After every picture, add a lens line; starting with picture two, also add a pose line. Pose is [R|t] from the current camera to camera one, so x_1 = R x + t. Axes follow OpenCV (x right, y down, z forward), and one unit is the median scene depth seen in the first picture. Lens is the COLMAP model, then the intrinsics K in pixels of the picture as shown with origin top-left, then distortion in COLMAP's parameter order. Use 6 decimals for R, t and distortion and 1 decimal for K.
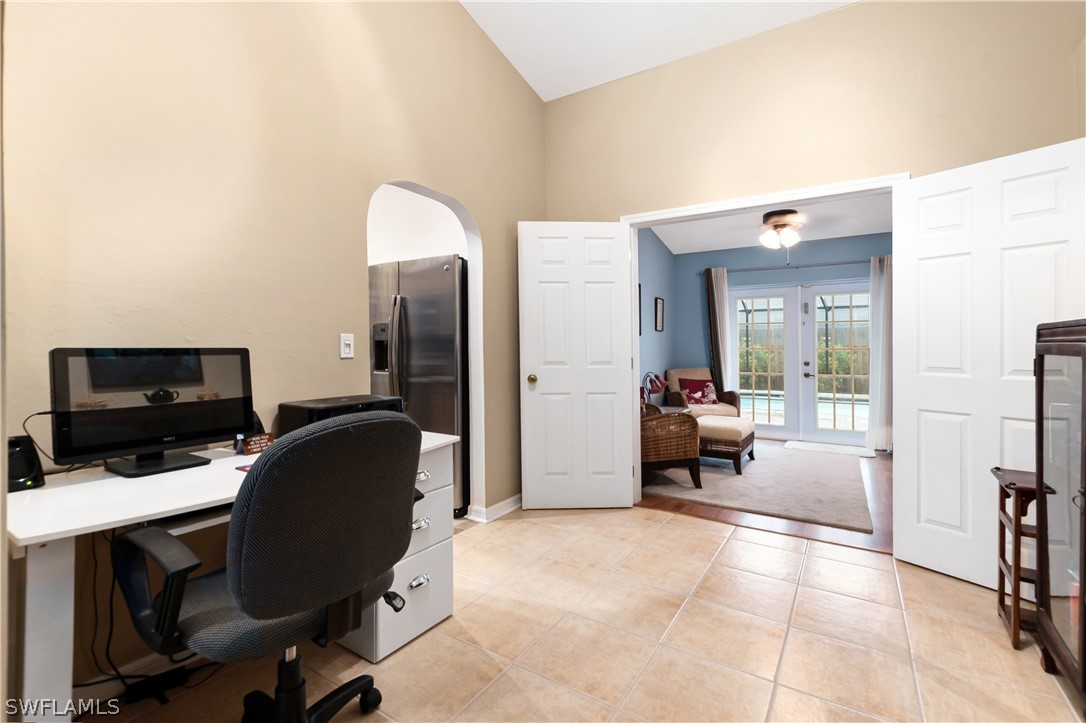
lens RADIAL K [[482.9, 0, 541.4], [0, 482.9, 348.9], [0, 0, 1]] dist [-0.000981, 0.000020]
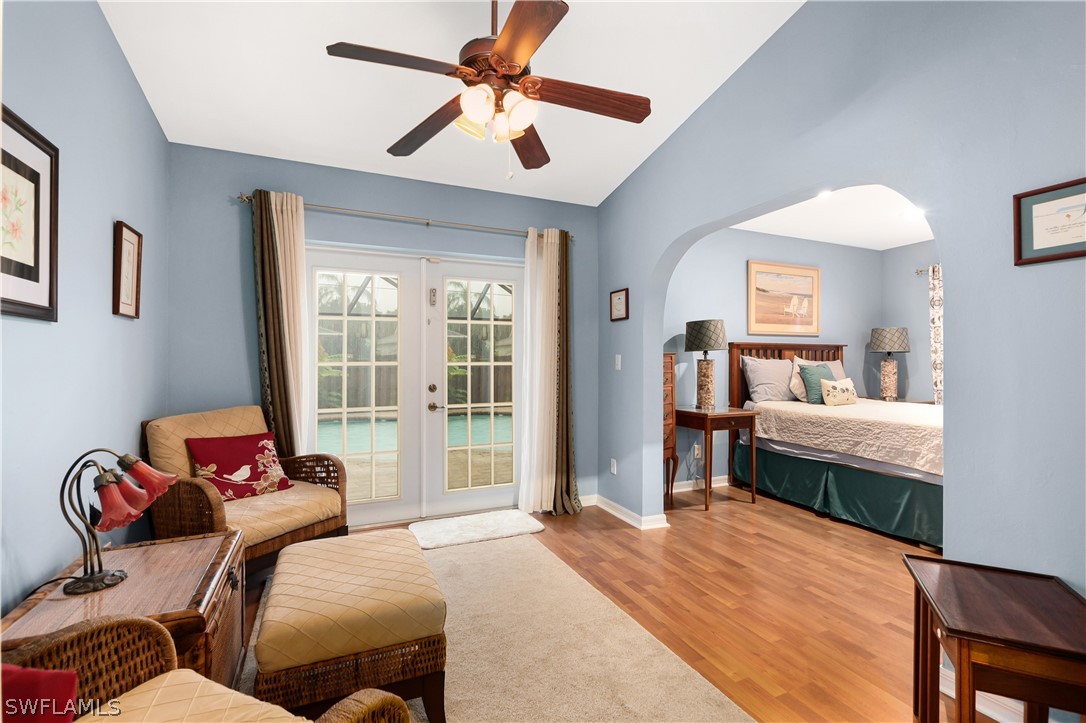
lens RADIAL K [[482.9, 0, 541.4], [0, 482.9, 348.9], [0, 0, 1]] dist [-0.000981, 0.000020]
pose [[0.551661, 0.021215, 0.833799, 0.115059], [0.000048, 0.999676, -0.025467, -0.003418], [-0.834068, 0.014089, 0.551481, 0.546604]]
